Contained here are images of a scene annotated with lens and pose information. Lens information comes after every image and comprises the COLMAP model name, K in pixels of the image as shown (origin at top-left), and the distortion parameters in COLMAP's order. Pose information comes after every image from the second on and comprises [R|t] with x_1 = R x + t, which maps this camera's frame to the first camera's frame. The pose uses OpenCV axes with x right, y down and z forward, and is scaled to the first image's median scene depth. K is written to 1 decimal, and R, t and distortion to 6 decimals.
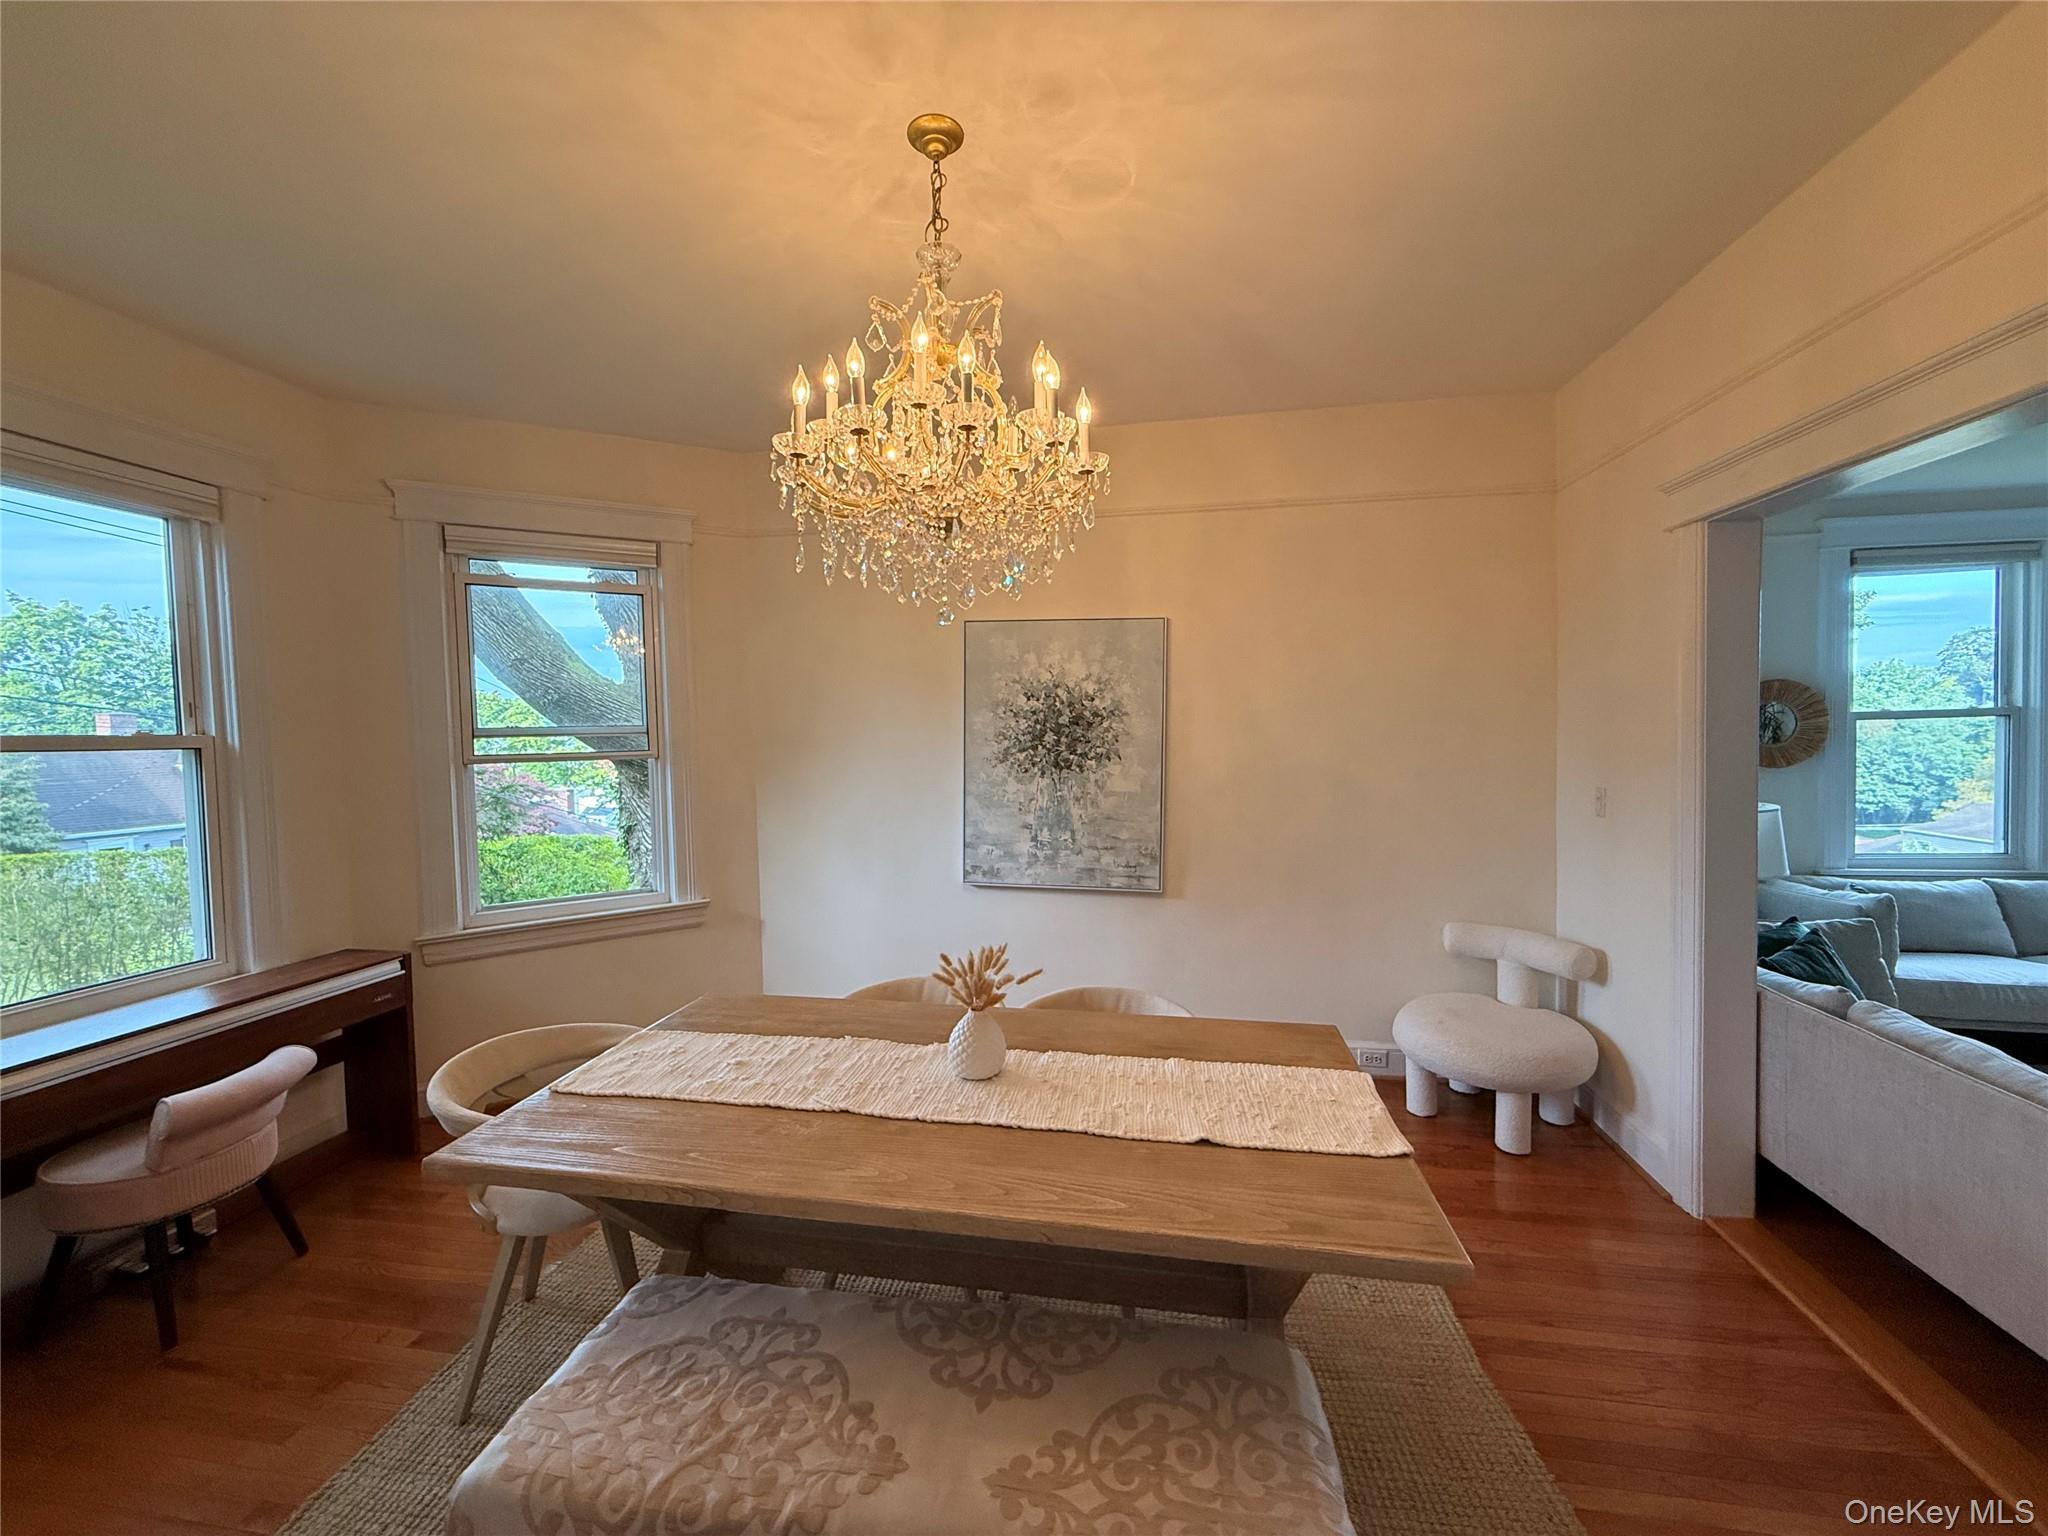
lens RADIAL K [[815.8, 0, 1024.2], [0, 815.8, 768.7], [0, 0, 1]] dist [0.000109, -0.000067]
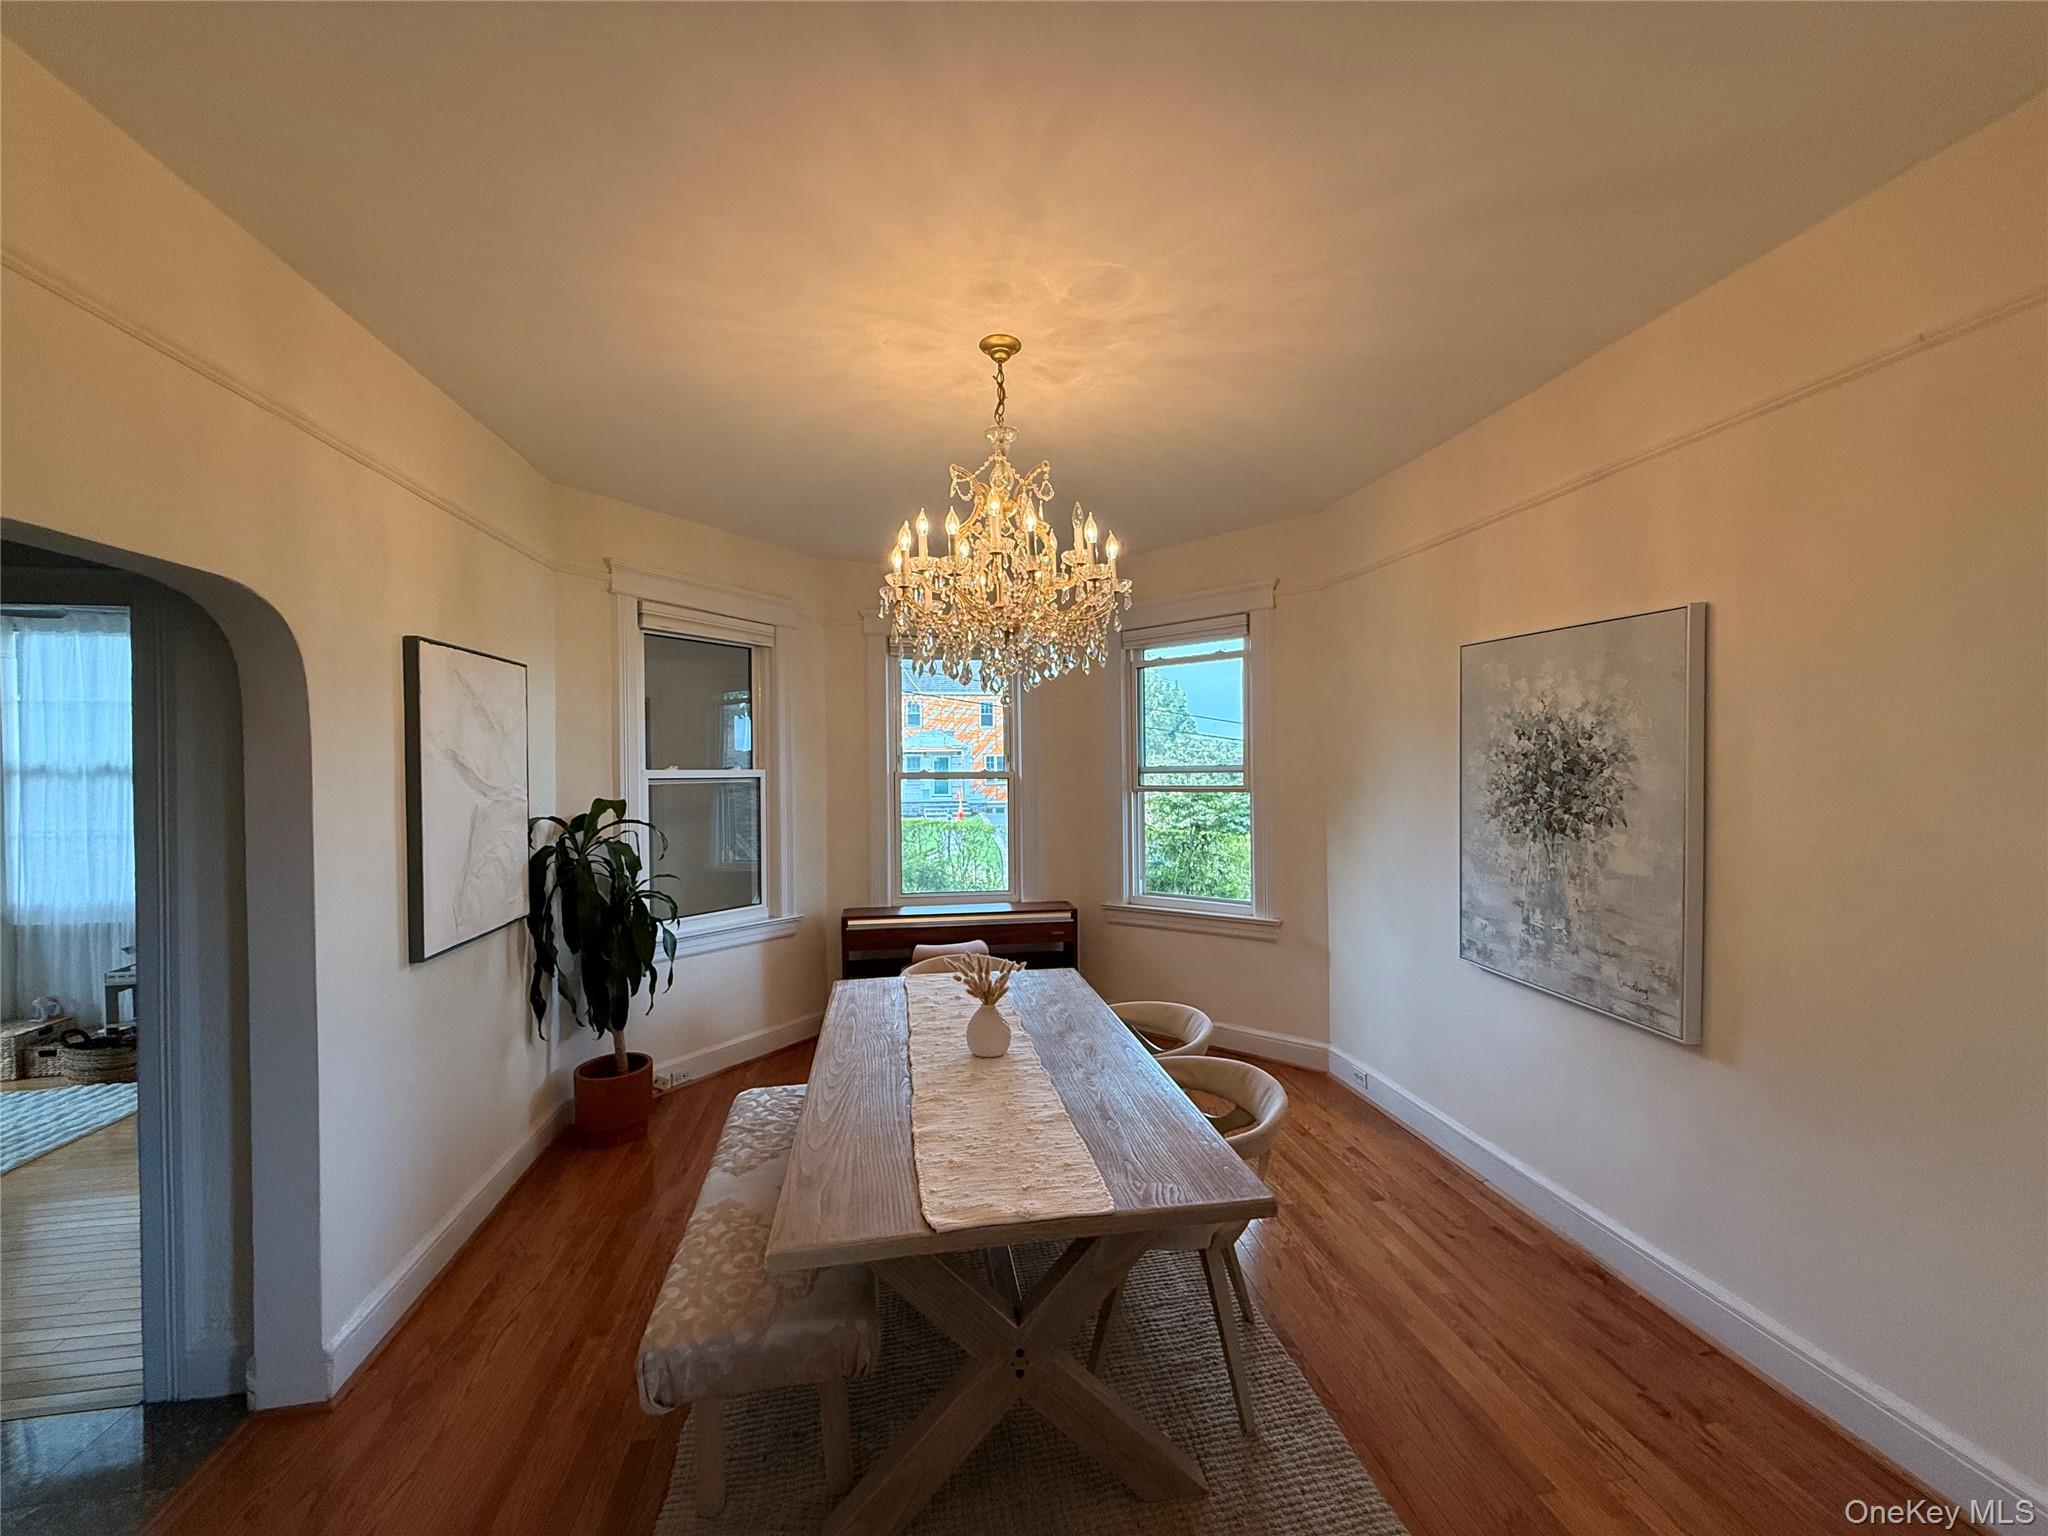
lens RADIAL K [[815.8, 0, 1017.2], [0, 815.8, 769.1], [0, 0, 1]] dist [0.000109, -0.000067]
pose [[0.321860, 0.016716, -0.946640, 0.586165], [-0.036599, 0.999316, 0.005202, -0.042765], [0.946080, 0.032972, 0.322252, 0.304094]]
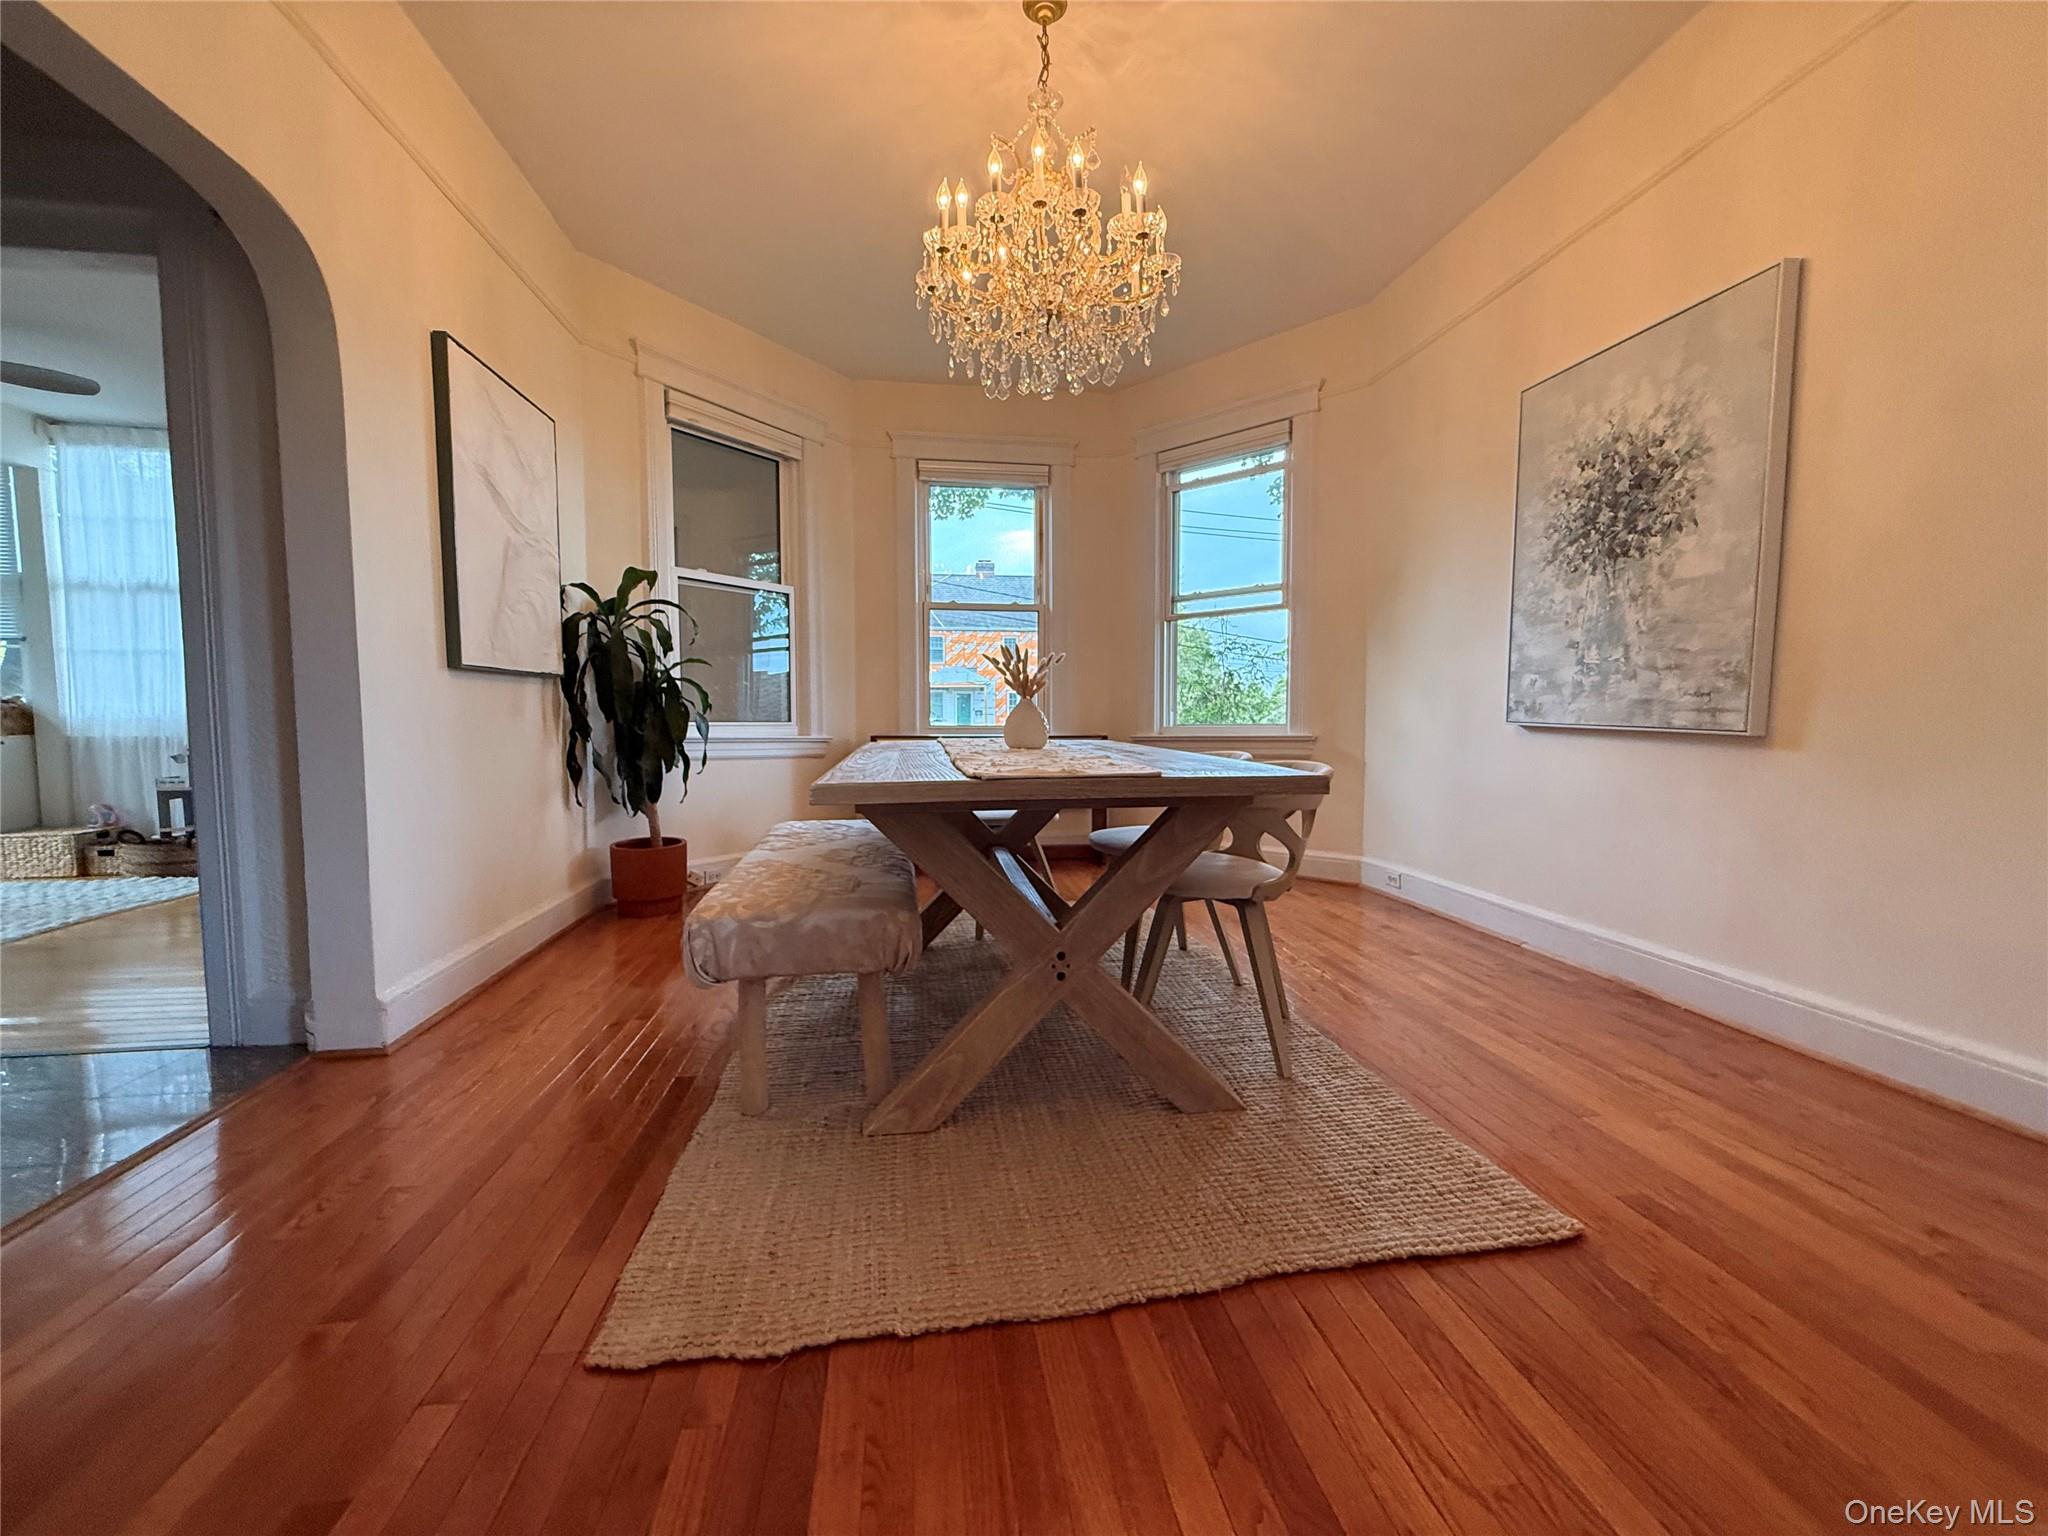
lens RADIAL K [[815.8, 0, 1017.5], [0, 815.8, 767.5], [0, 0, 1]] dist [0.000109, -0.000067]
pose [[0.296815, 0.075443, -0.951950, 0.577698], [-0.045420, 0.996861, 0.064840, 0.159120], [0.953854, 0.023992, 0.299310, 0.301232]]
